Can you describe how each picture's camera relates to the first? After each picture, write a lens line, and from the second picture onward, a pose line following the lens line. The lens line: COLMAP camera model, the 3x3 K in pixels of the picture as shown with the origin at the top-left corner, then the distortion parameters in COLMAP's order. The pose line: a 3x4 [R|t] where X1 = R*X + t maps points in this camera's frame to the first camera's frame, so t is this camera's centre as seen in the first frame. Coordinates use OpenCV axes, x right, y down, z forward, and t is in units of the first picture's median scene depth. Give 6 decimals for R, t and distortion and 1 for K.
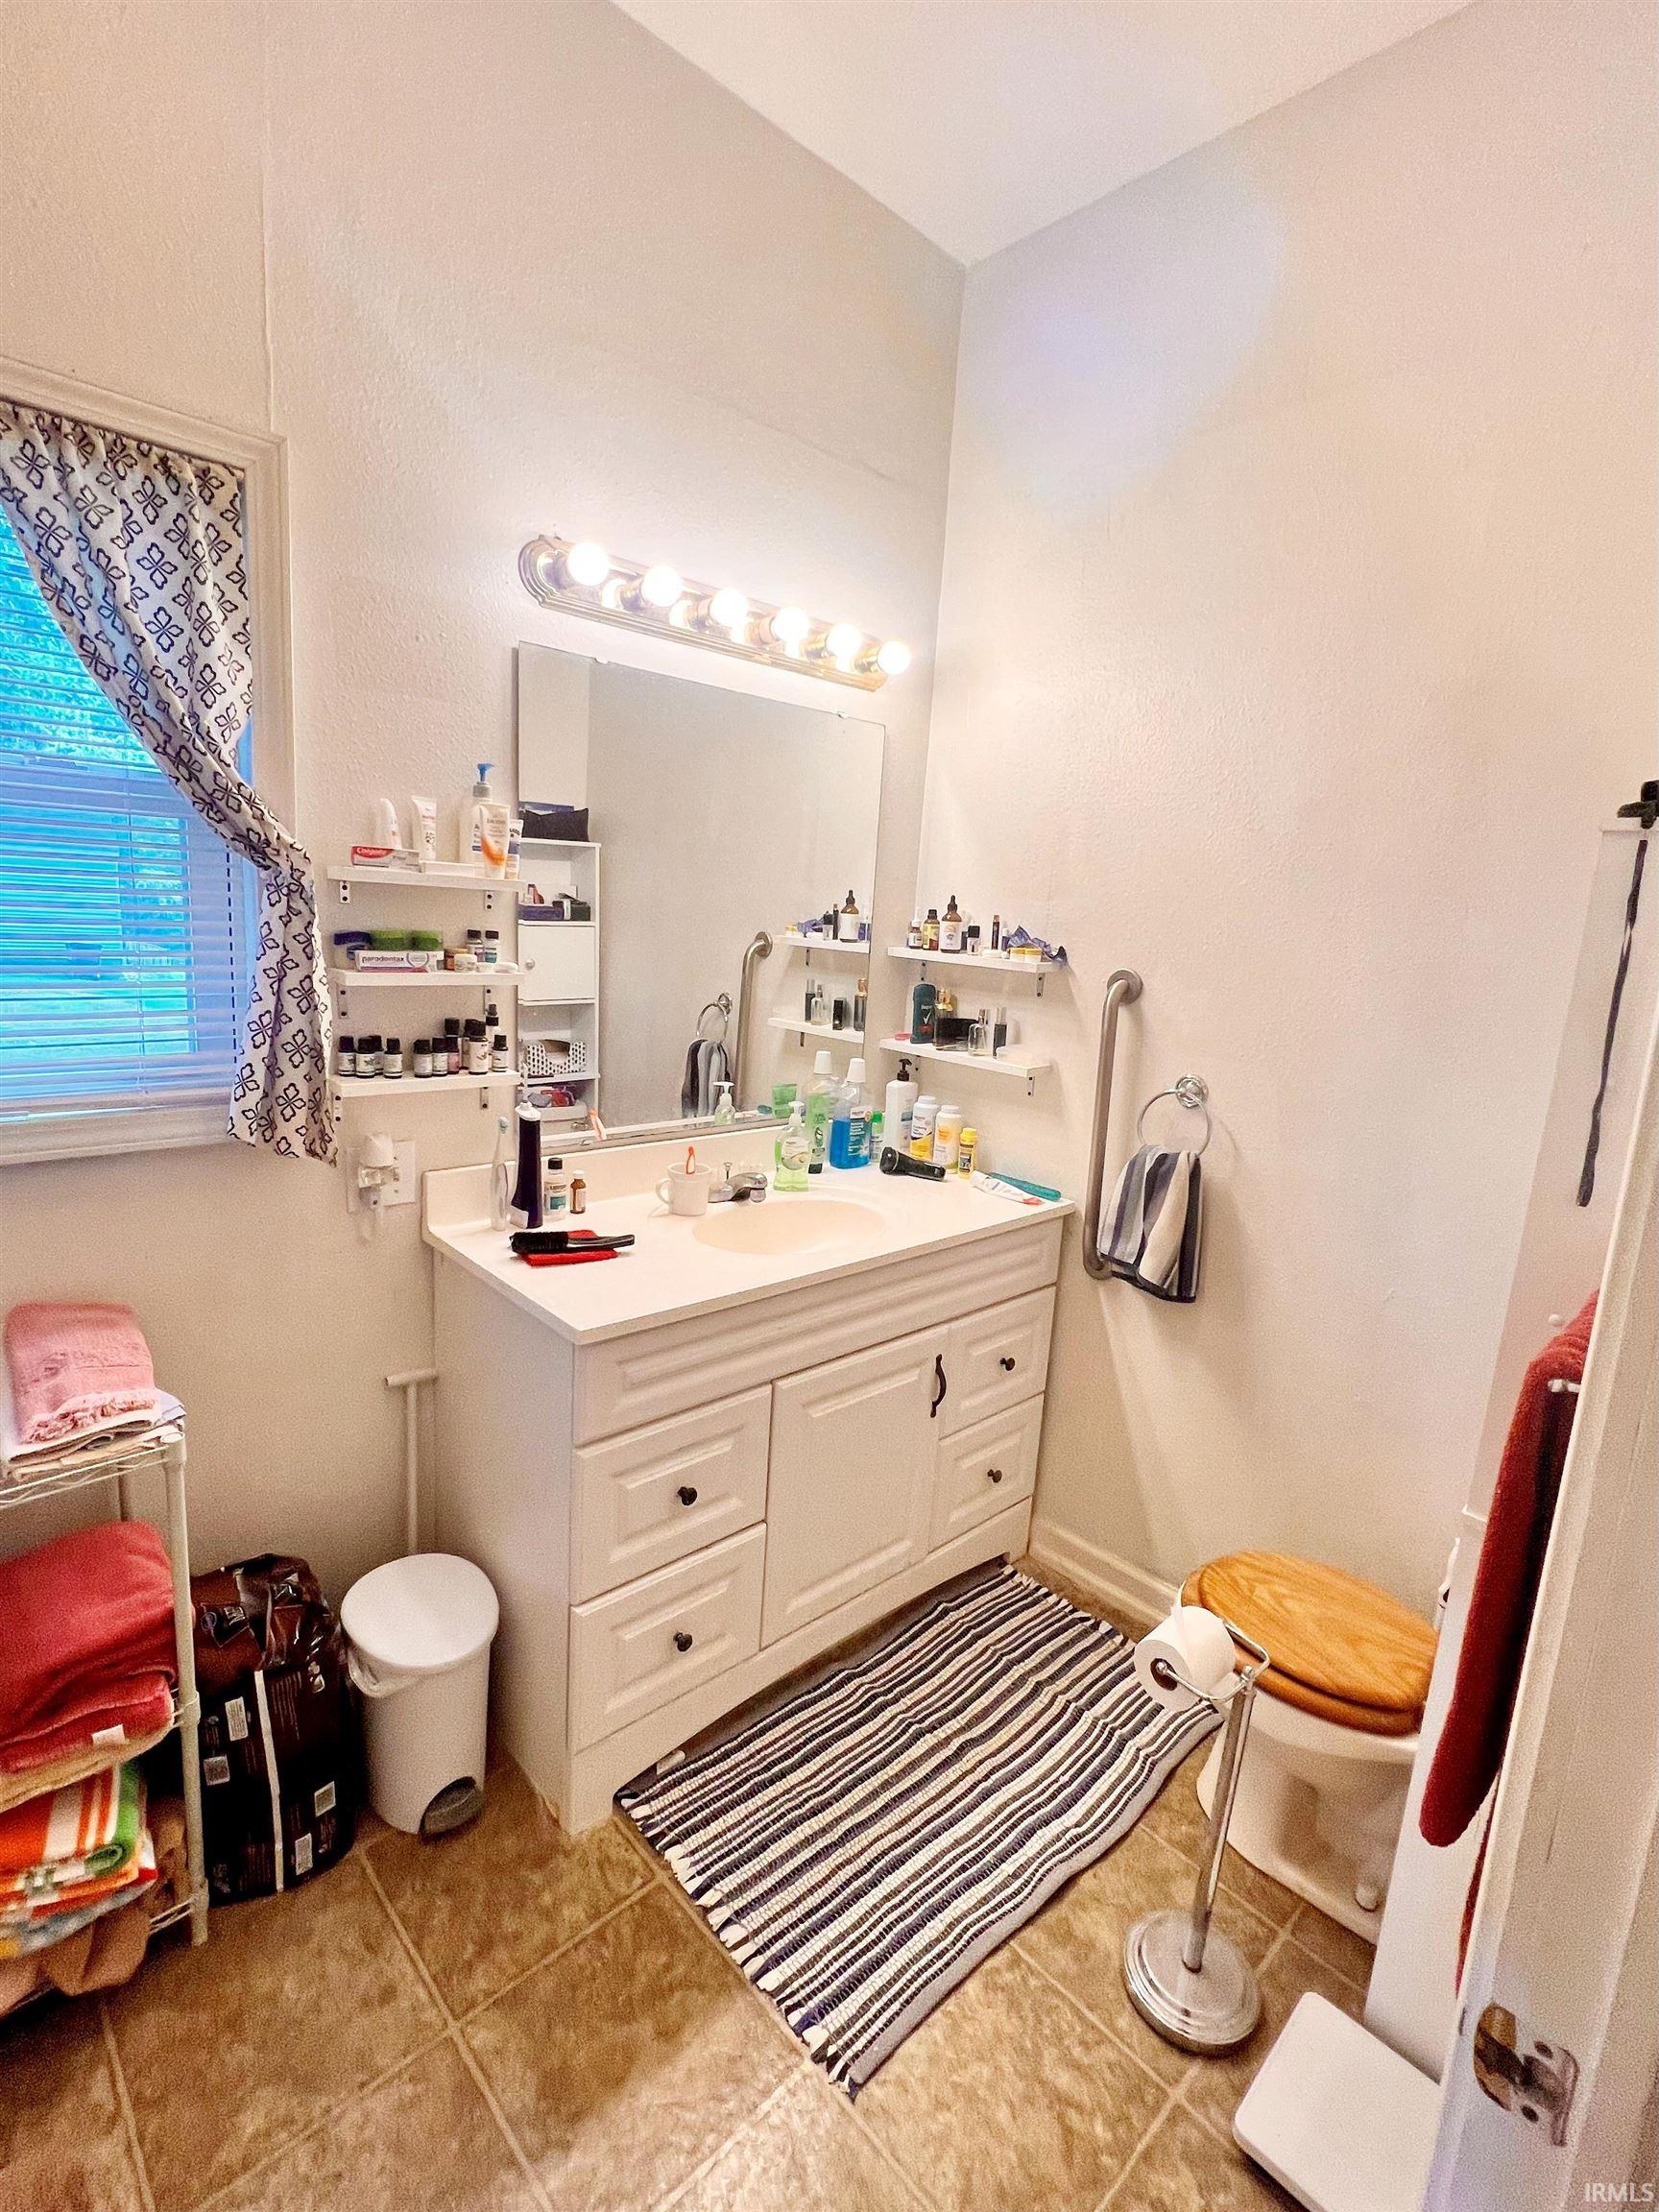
lens RADIAL K [[1008.0, 0, 841.5], [0, 1008.0, 1093.9], [0, 0, 1]] dist [0.000633, -0.000030]
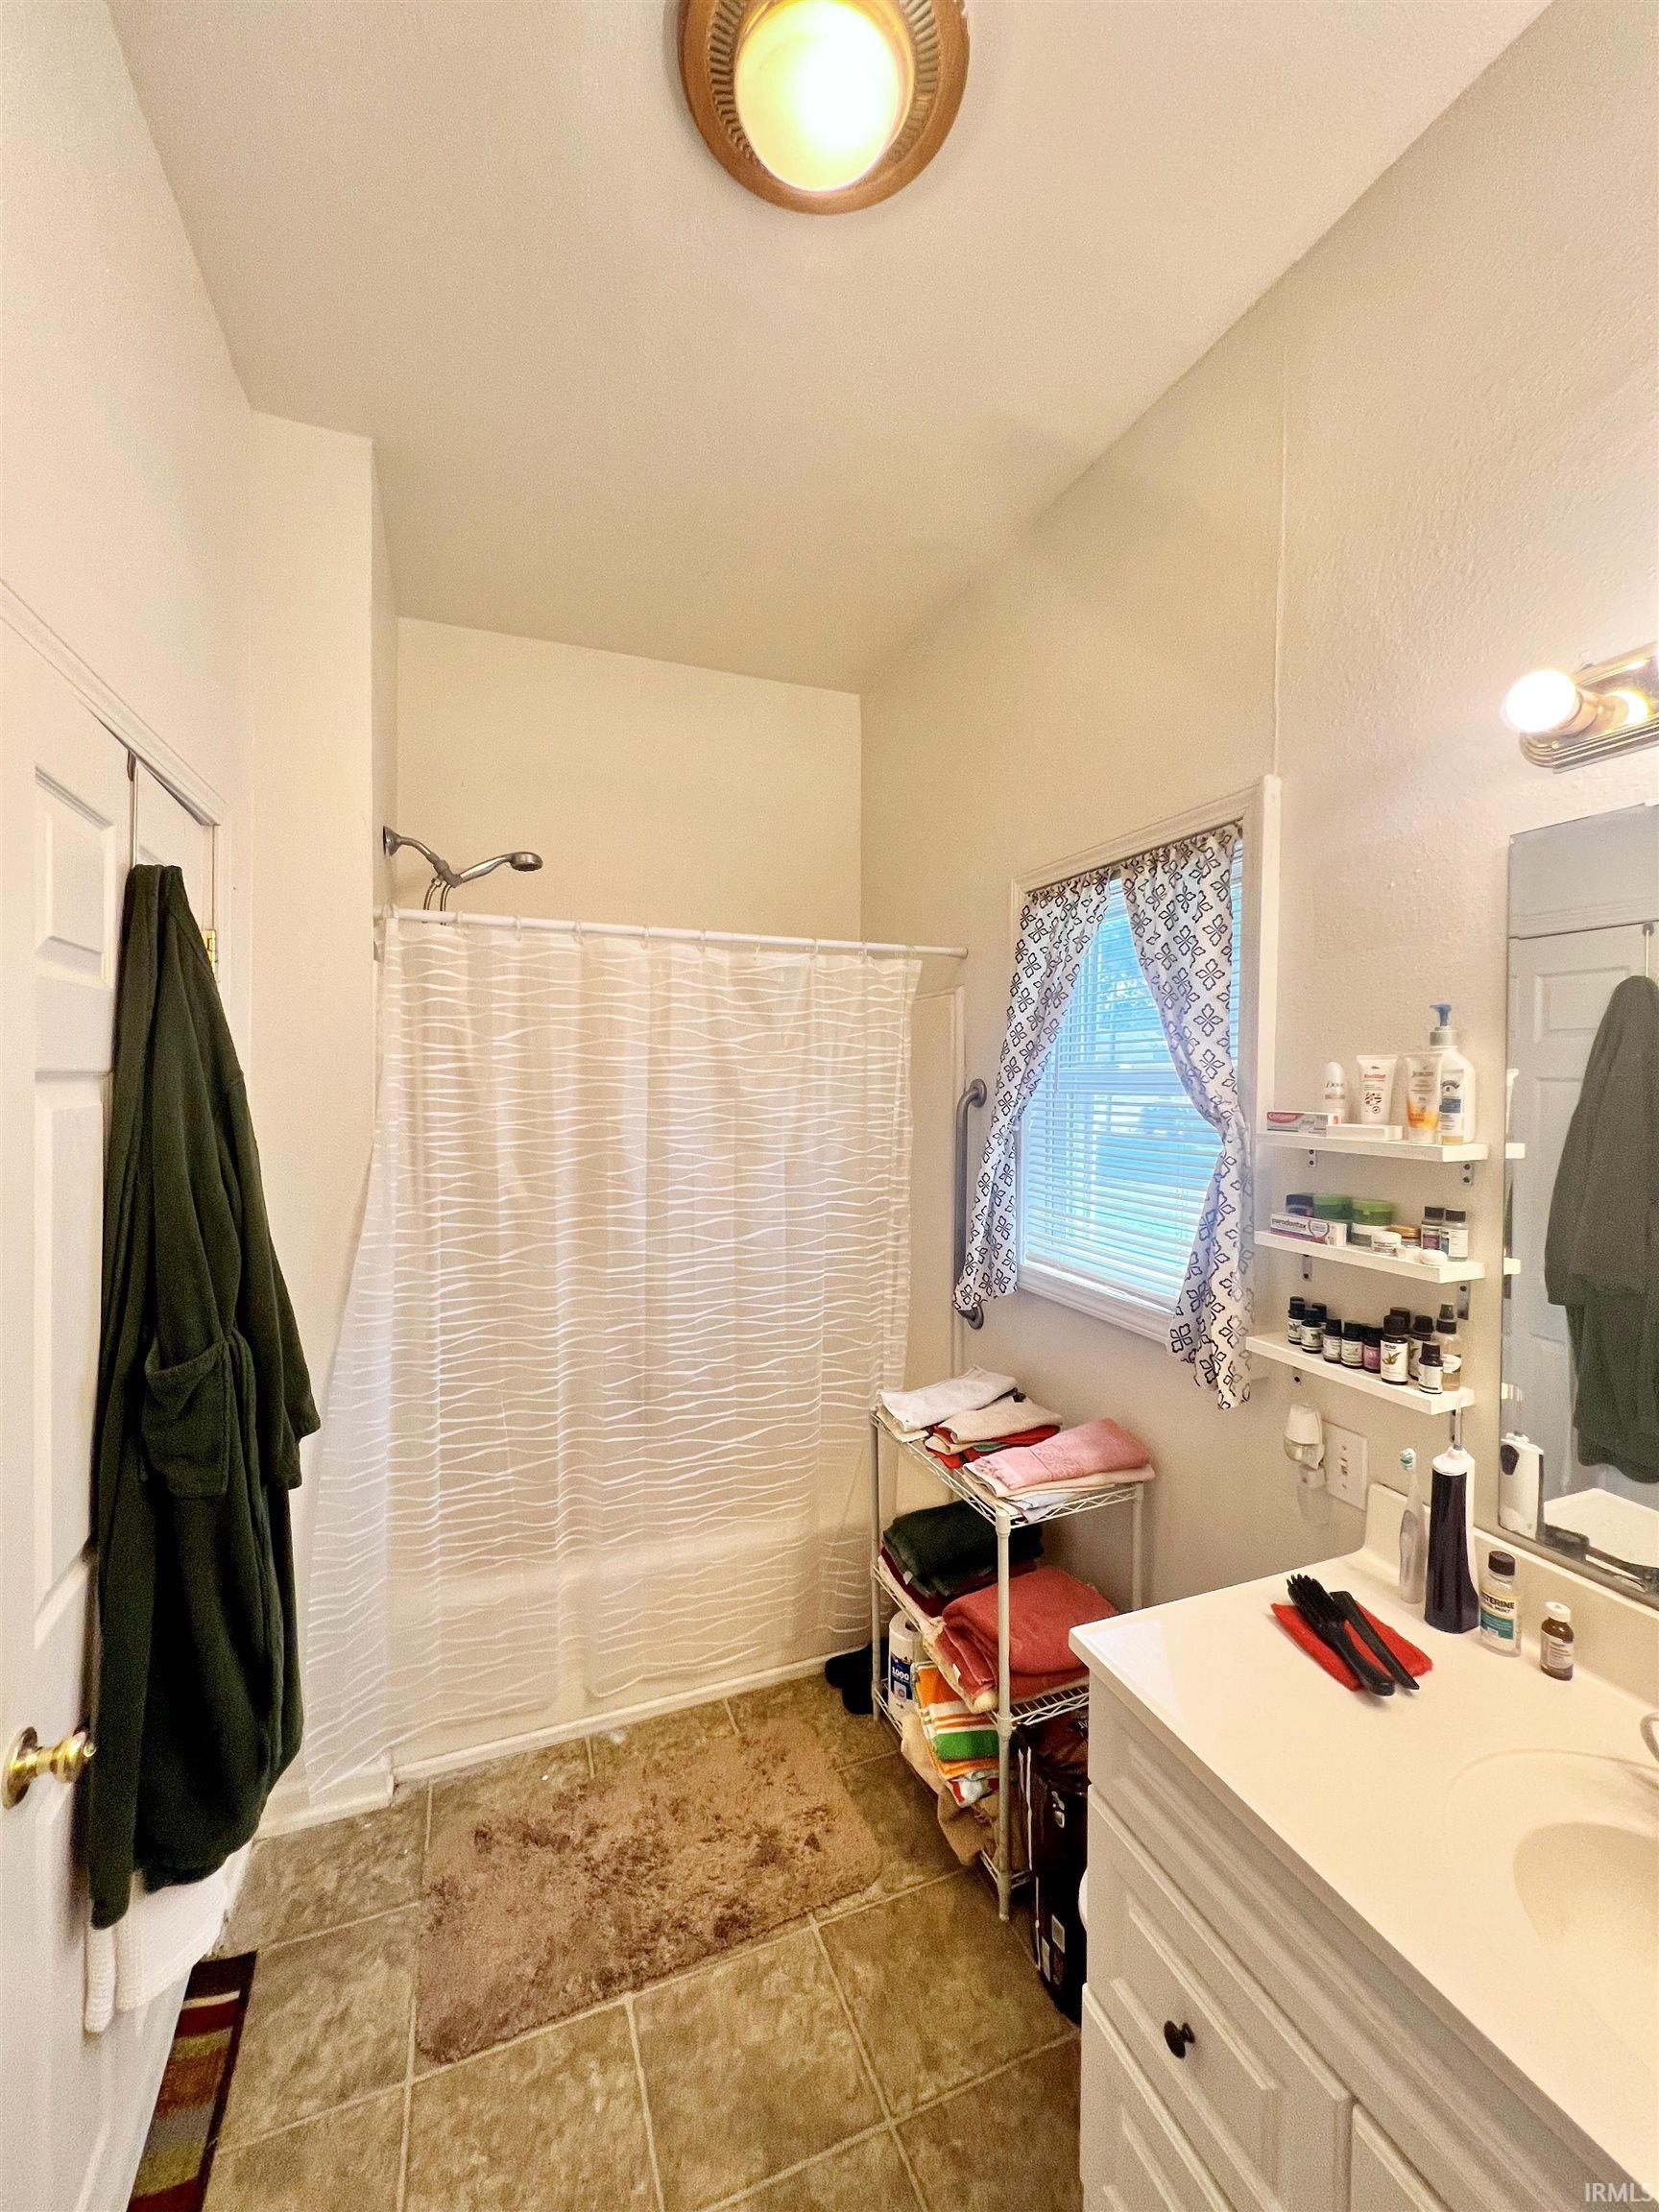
lens RADIAL K [[877.2, 0, 835.0], [0, 877.2, 1092.8], [0, 0, 1]] dist [-0.000977, -0.000289]
pose [[-0.381660, -0.054516, -0.922694, 0.501349], [-0.200844, 0.979299, 0.025216, -0.187236], [0.902218, 0.194941, -0.384708, 0.886484]]
